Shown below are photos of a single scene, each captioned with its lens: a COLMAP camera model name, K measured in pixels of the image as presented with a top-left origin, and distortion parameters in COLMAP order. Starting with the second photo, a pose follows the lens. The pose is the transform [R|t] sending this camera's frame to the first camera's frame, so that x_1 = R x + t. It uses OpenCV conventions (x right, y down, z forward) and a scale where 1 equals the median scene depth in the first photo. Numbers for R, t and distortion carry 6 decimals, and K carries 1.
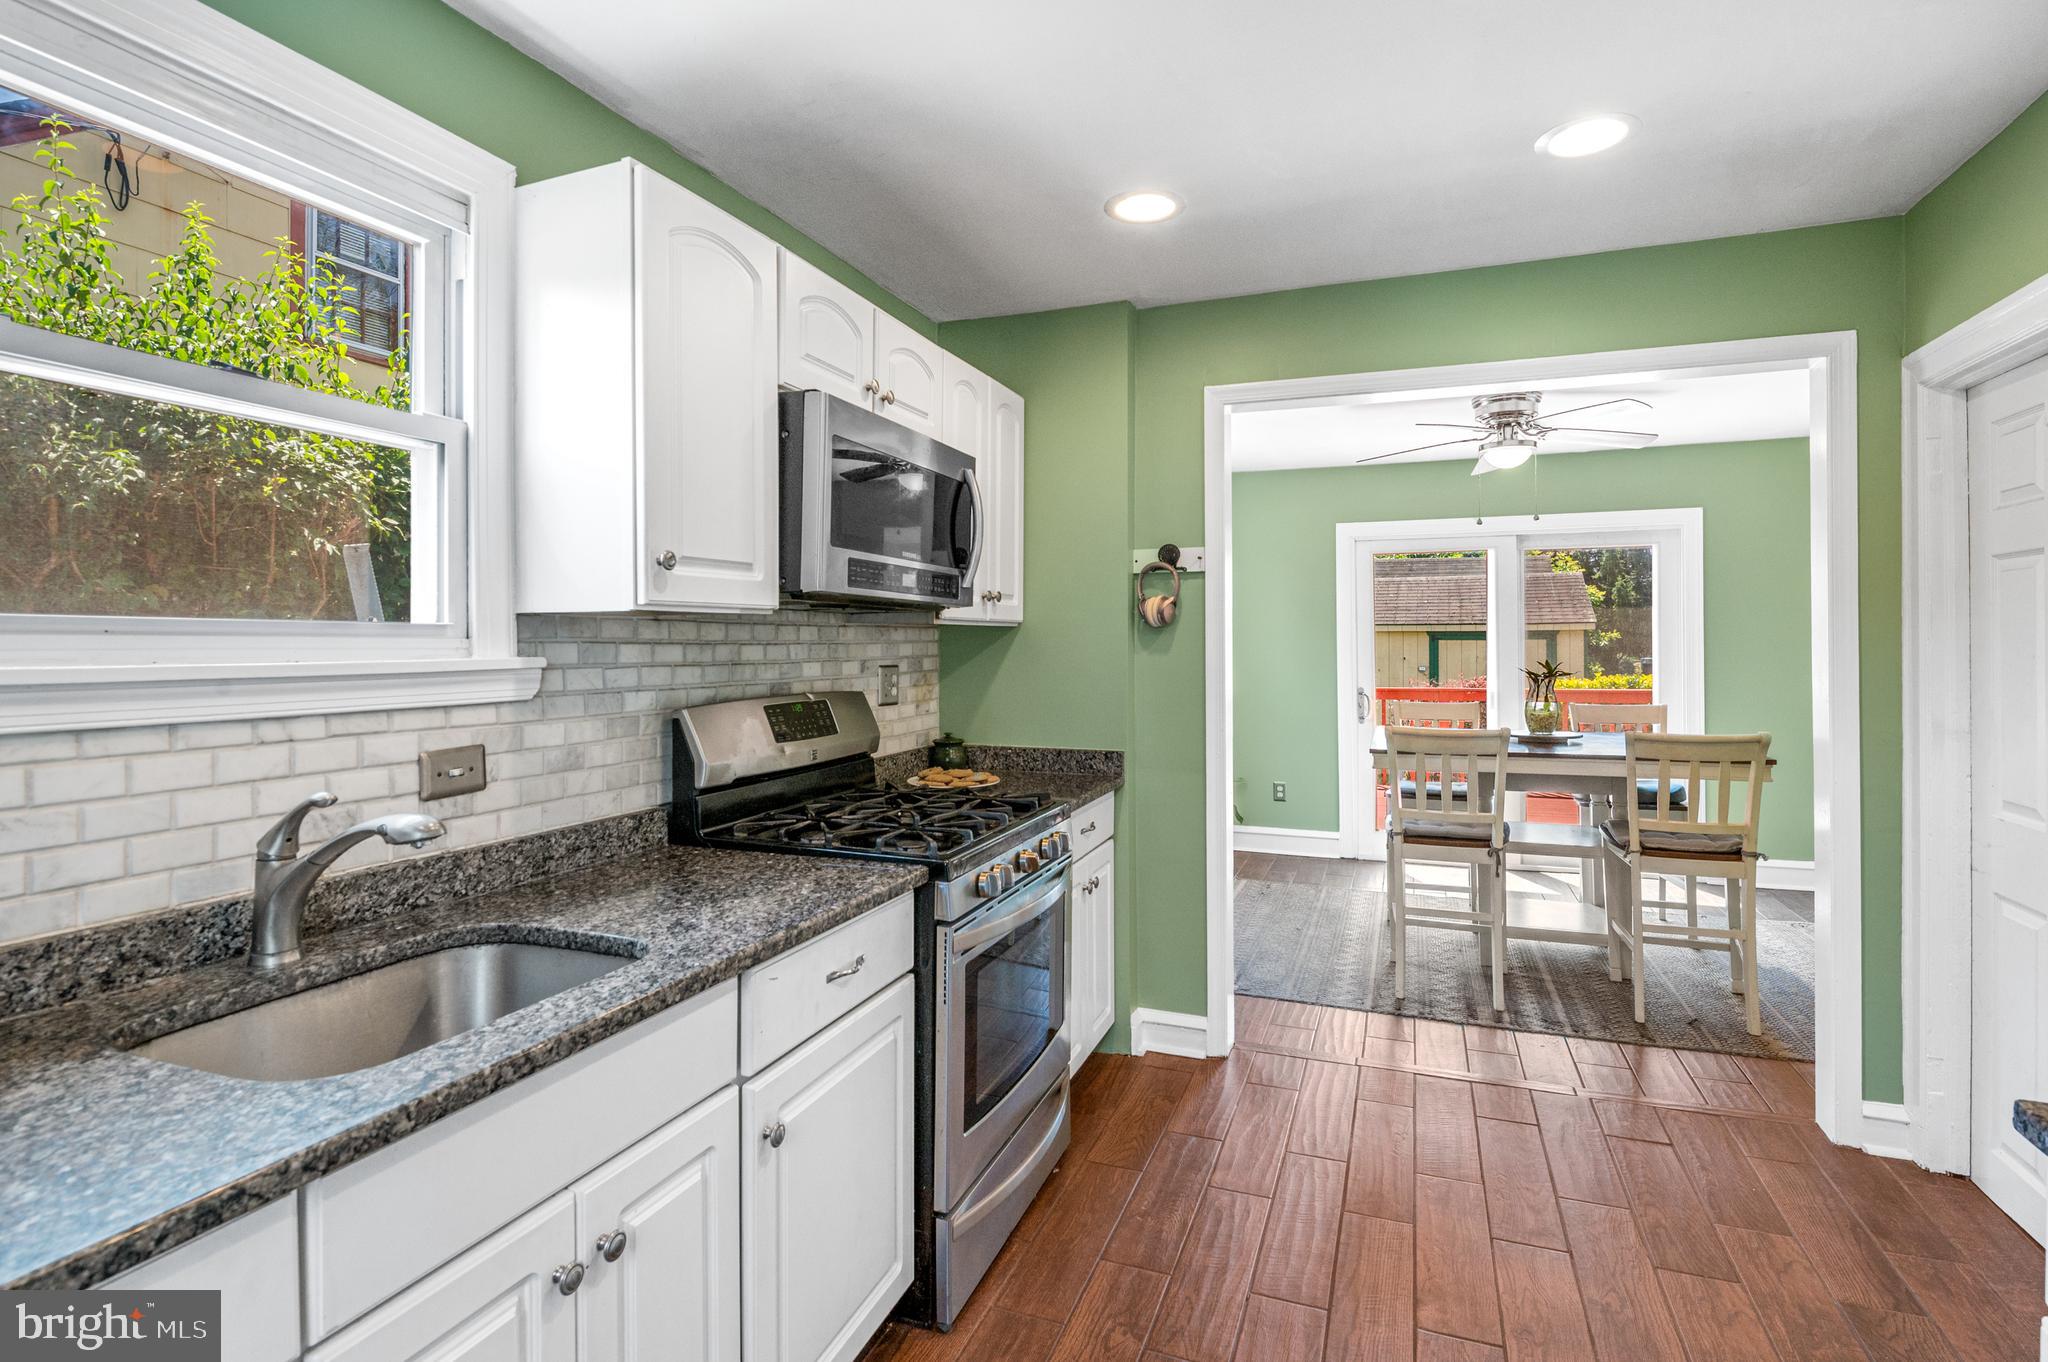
lens RADIAL K [[984.6, 0, 1012.7], [0, 984.6, 642.3], [0, 0, 1]] dist [0.005368, 0.000730]
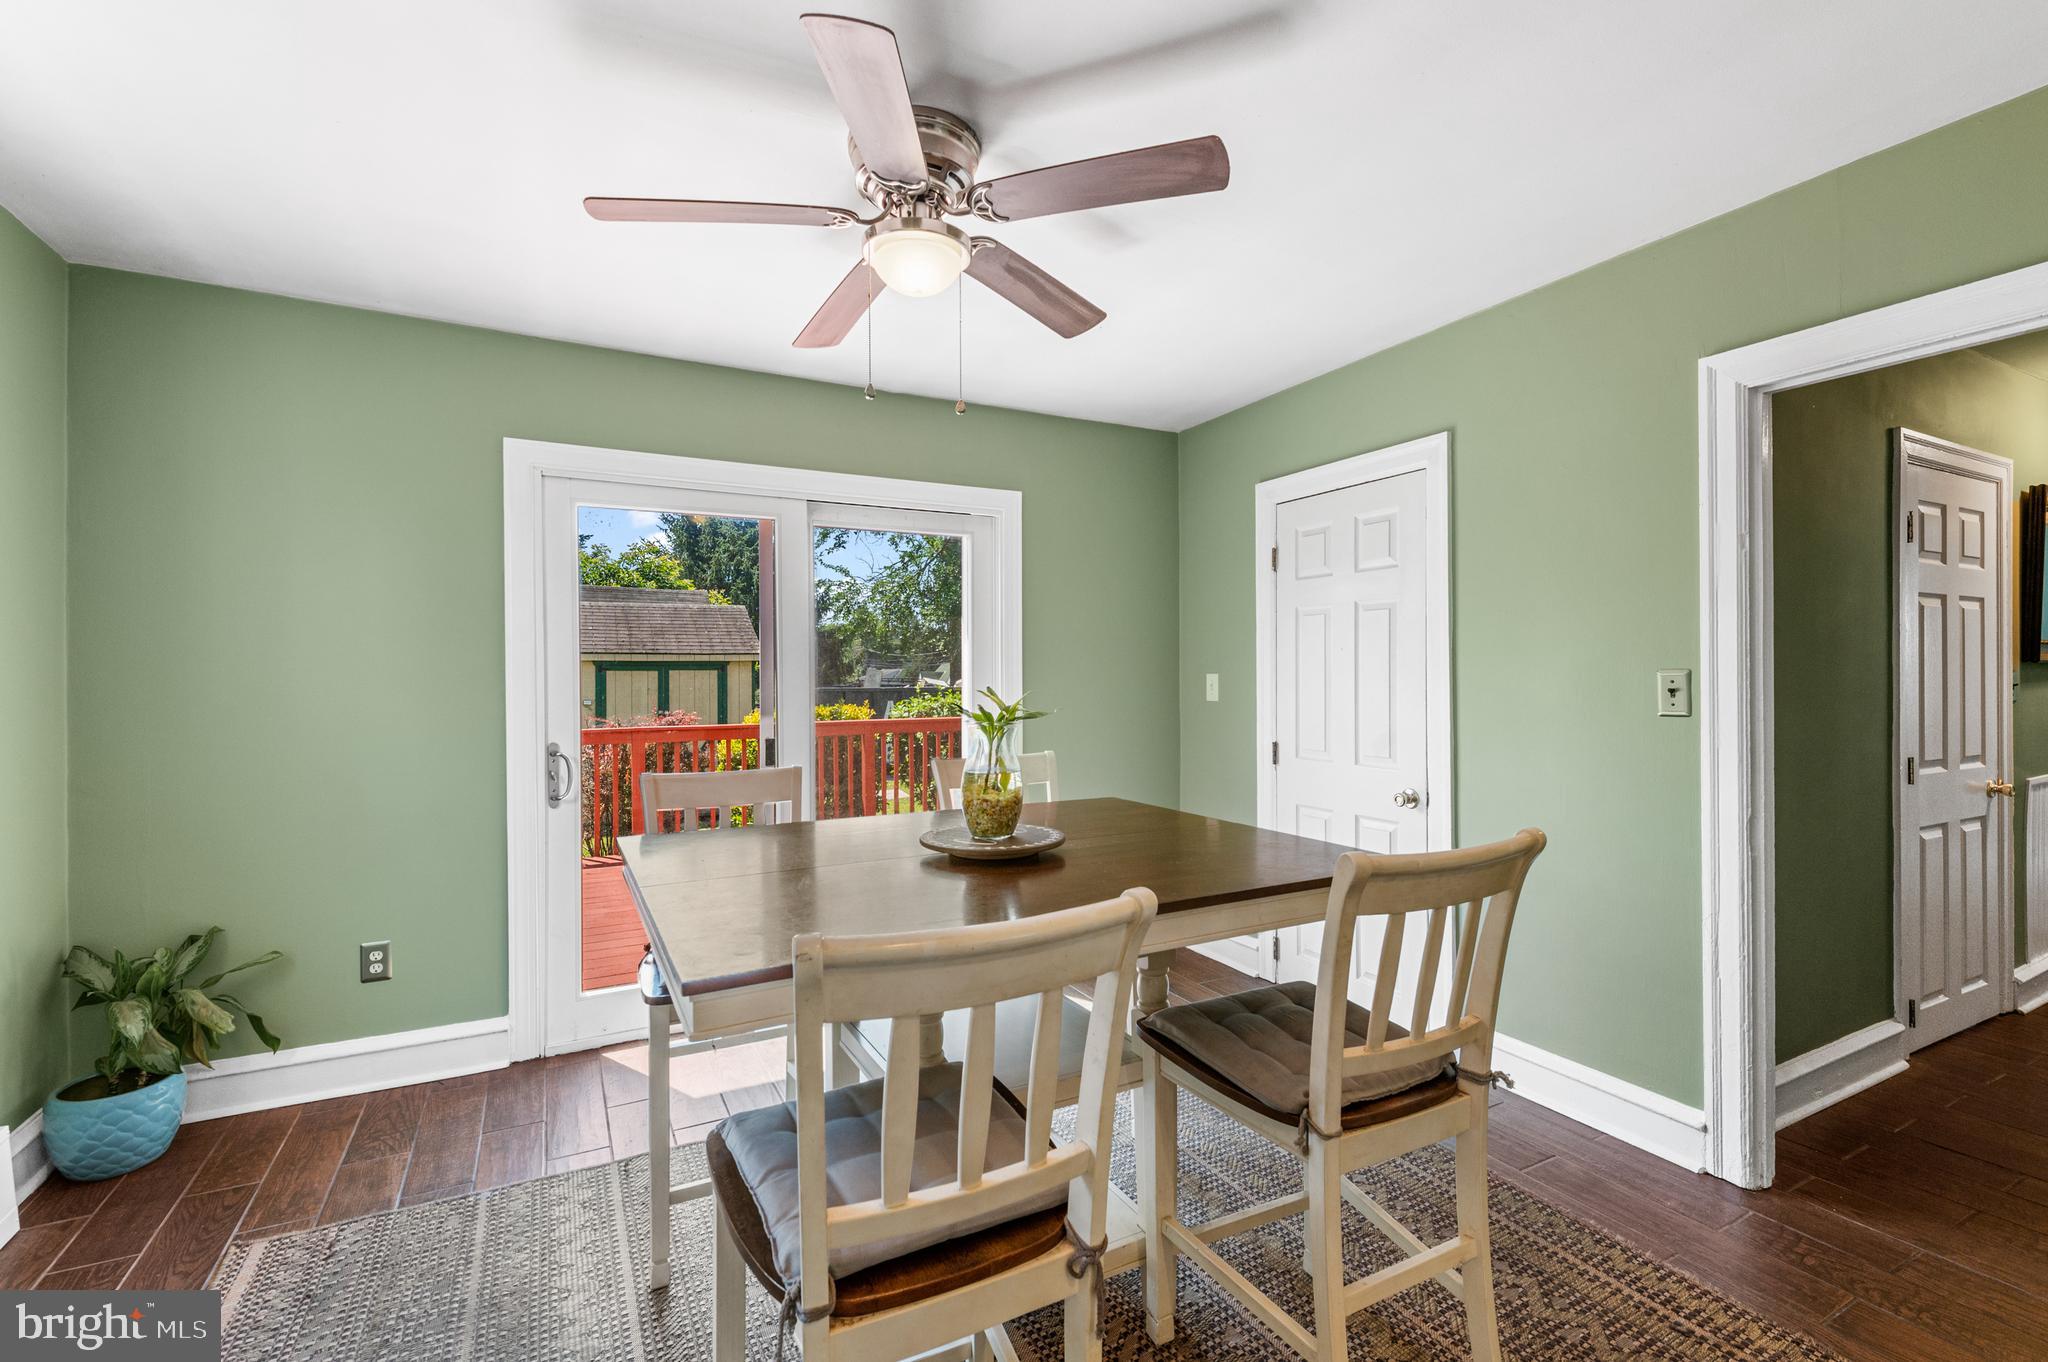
lens RADIAL K [[907.7, 0, 1029.2], [0, 907.7, 673.2], [0, 0, 1]] dist [0.004161, -0.000078]
pose [[0.648818, 0.004188, 0.760932, 0.075788], [-0.001475, 0.999990, -0.004246, 0.004913], [-0.760942, 0.001632, 0.648817, 0.253506]]
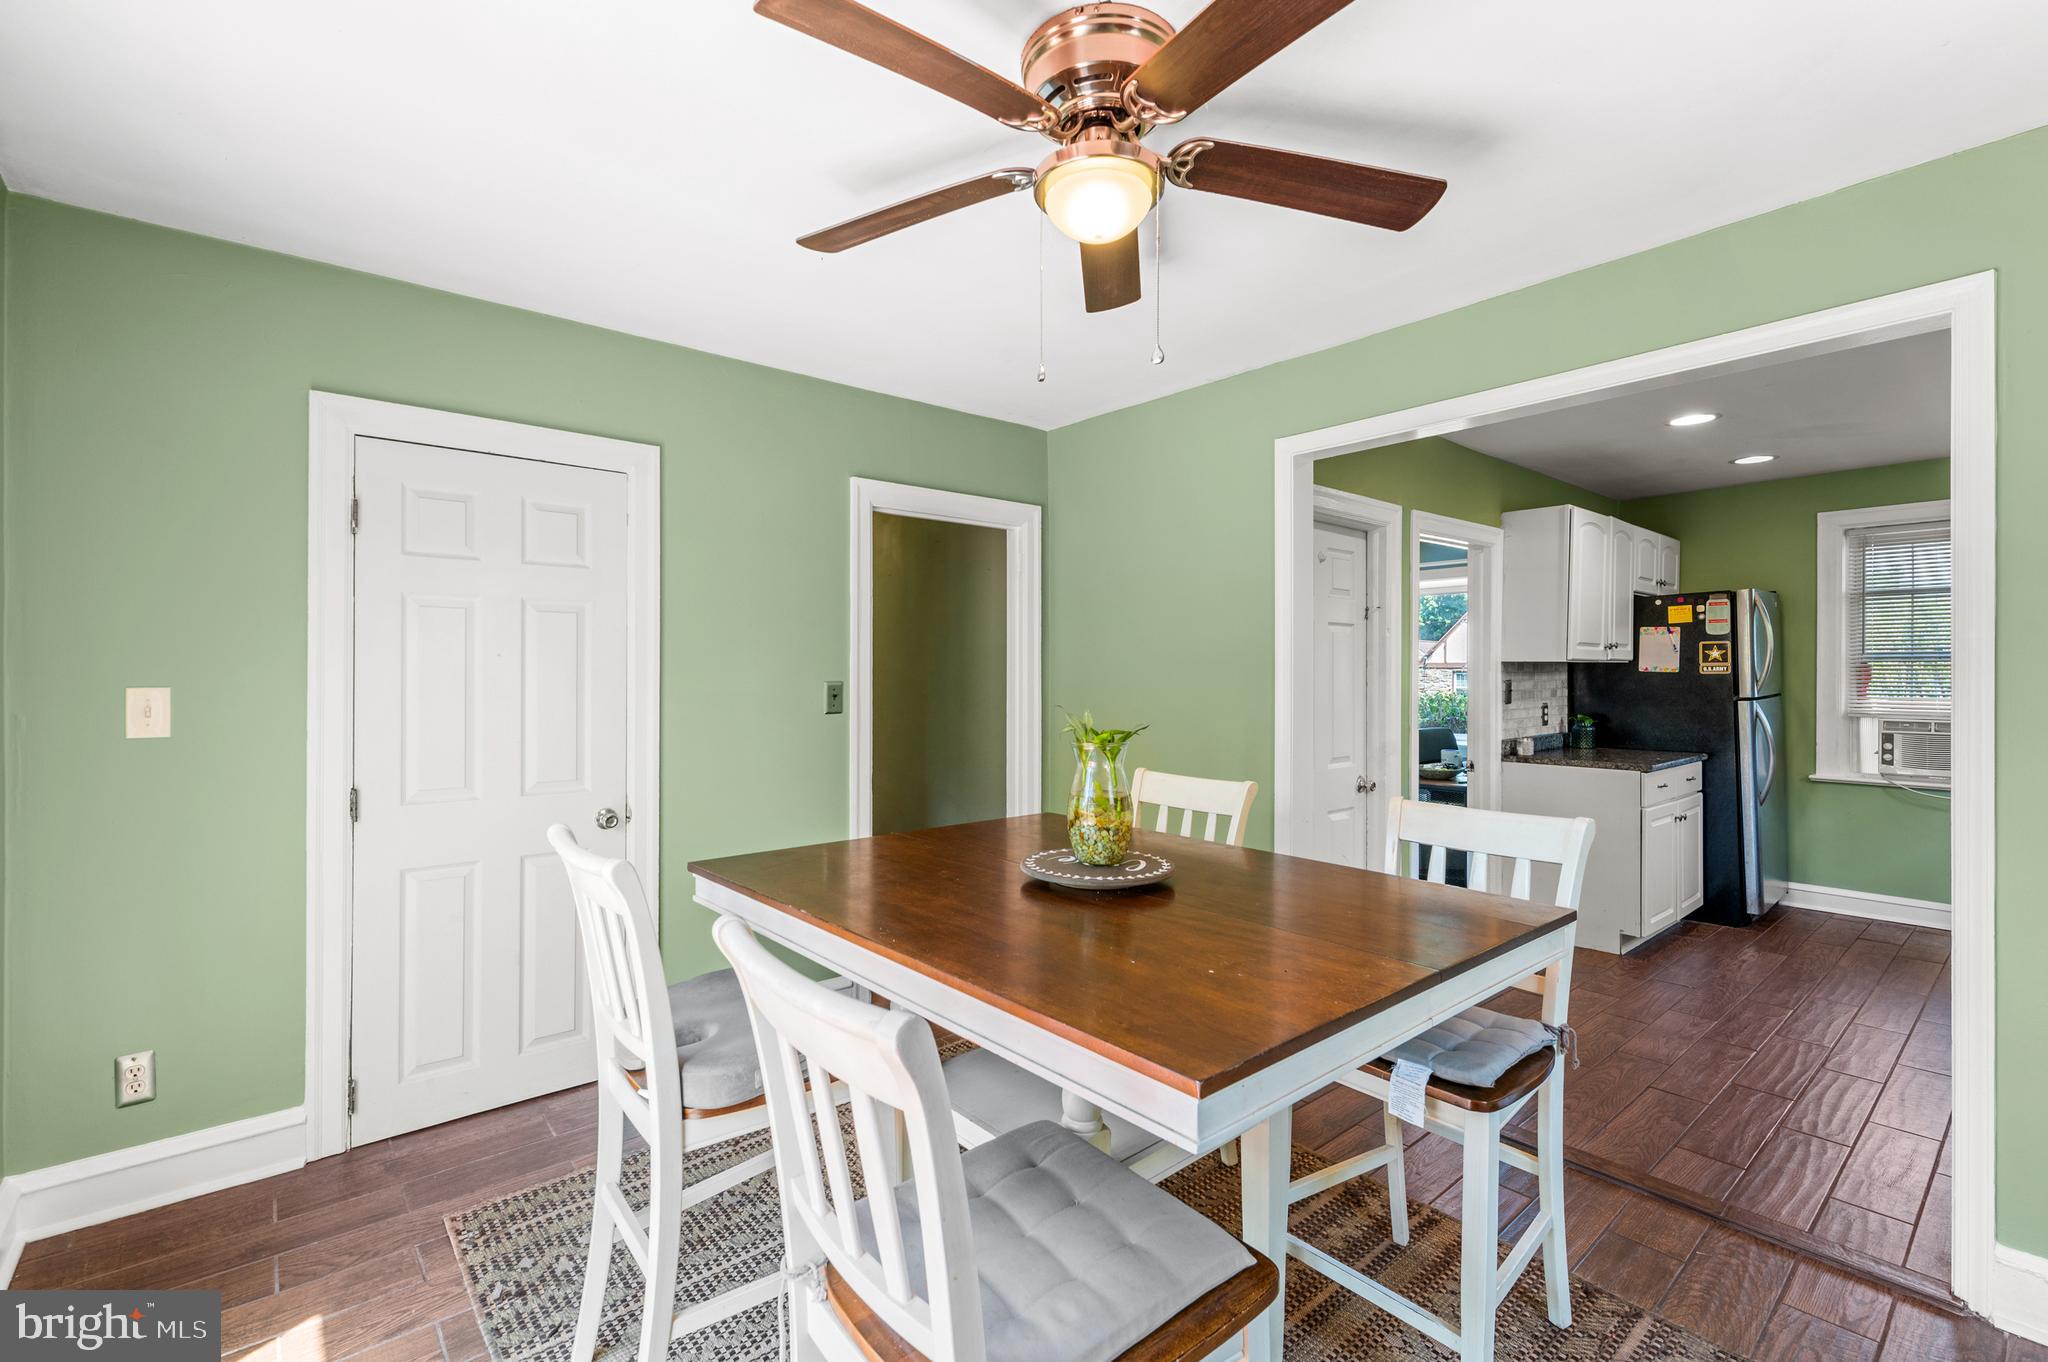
lens RADIAL K [[907.7, 0, 1023.6], [0, 907.7, 676.6], [0, 0, 1]] dist [0.004161, -0.000078]
pose [[-0.885278, 0.001836, 0.465059, 0.104707], [0.000819, 0.999997, -0.002390, 0.003356], [-0.465062, -0.001735, -0.885276, 0.381768]]
